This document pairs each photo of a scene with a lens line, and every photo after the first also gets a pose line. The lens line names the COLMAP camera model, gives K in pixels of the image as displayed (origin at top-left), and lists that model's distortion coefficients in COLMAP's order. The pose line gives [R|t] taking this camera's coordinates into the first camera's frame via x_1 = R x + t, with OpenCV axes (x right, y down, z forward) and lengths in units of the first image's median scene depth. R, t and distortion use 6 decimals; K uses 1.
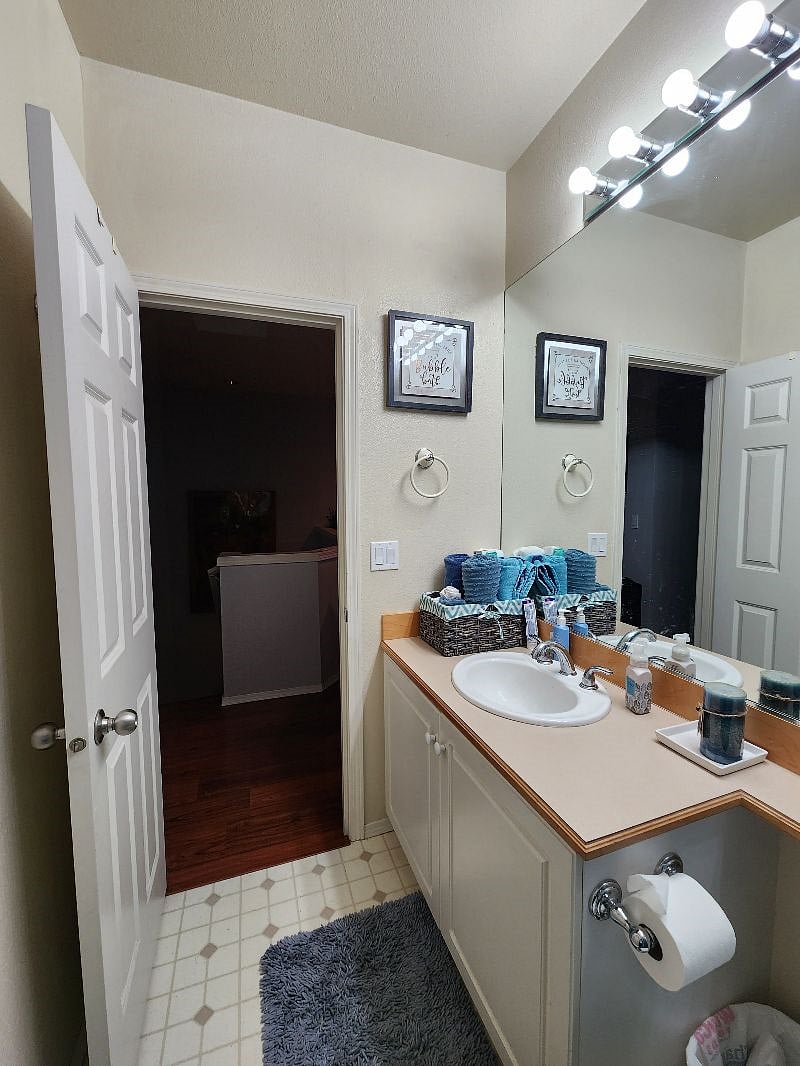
lens RADIAL K [[437.6, 0, 394.8], [0, 437.6, 538.2], [0, 0, 1]] dist [0.001439, 0.000135]
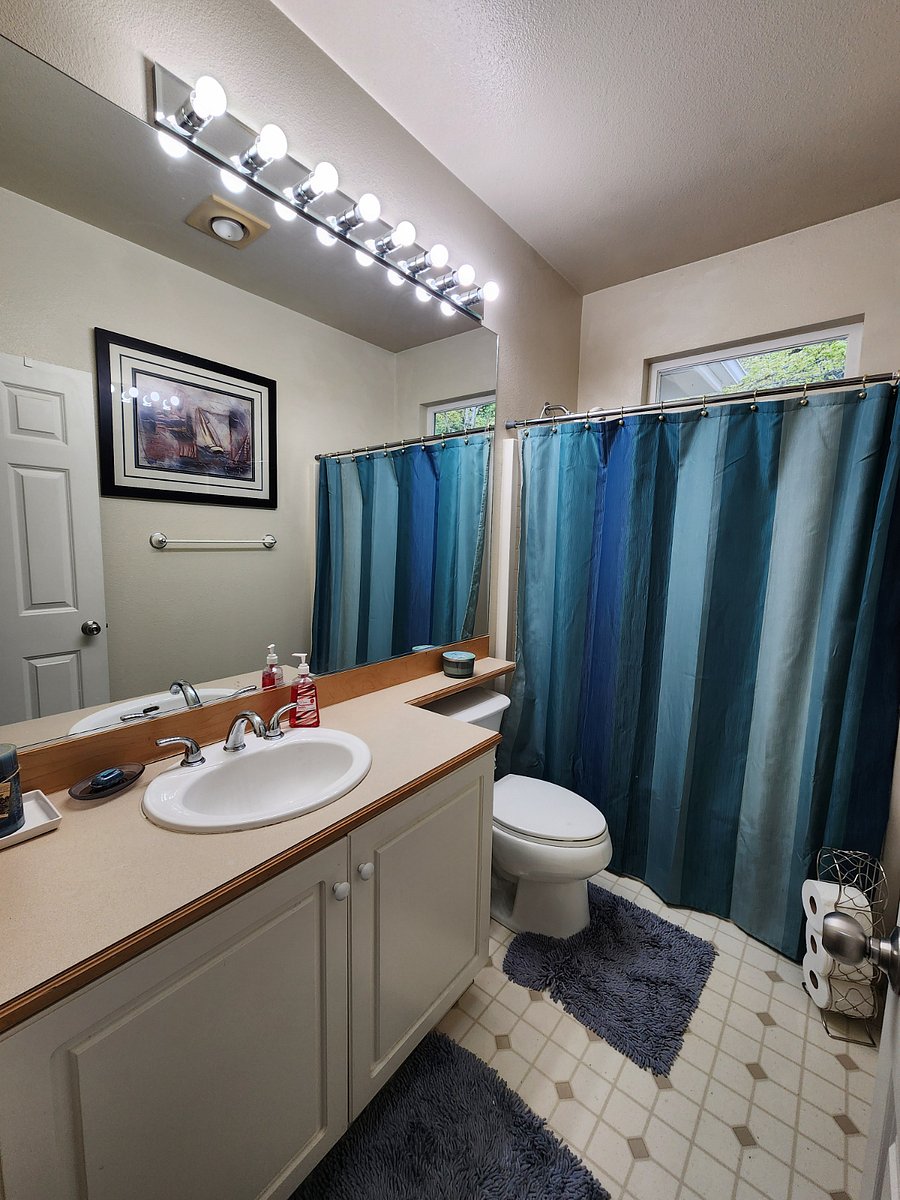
lens RADIAL K [[492.6, 0, 439.0], [0, 492.6, 591.8], [0, 0, 1]] dist [0.001439, 0.000135]
pose [[-0.517473, -0.101916, 0.849609, -0.381642], [0.047349, 0.987950, 0.147350, -0.075441], [-0.854388, 0.116478, -0.506412, 0.862442]]
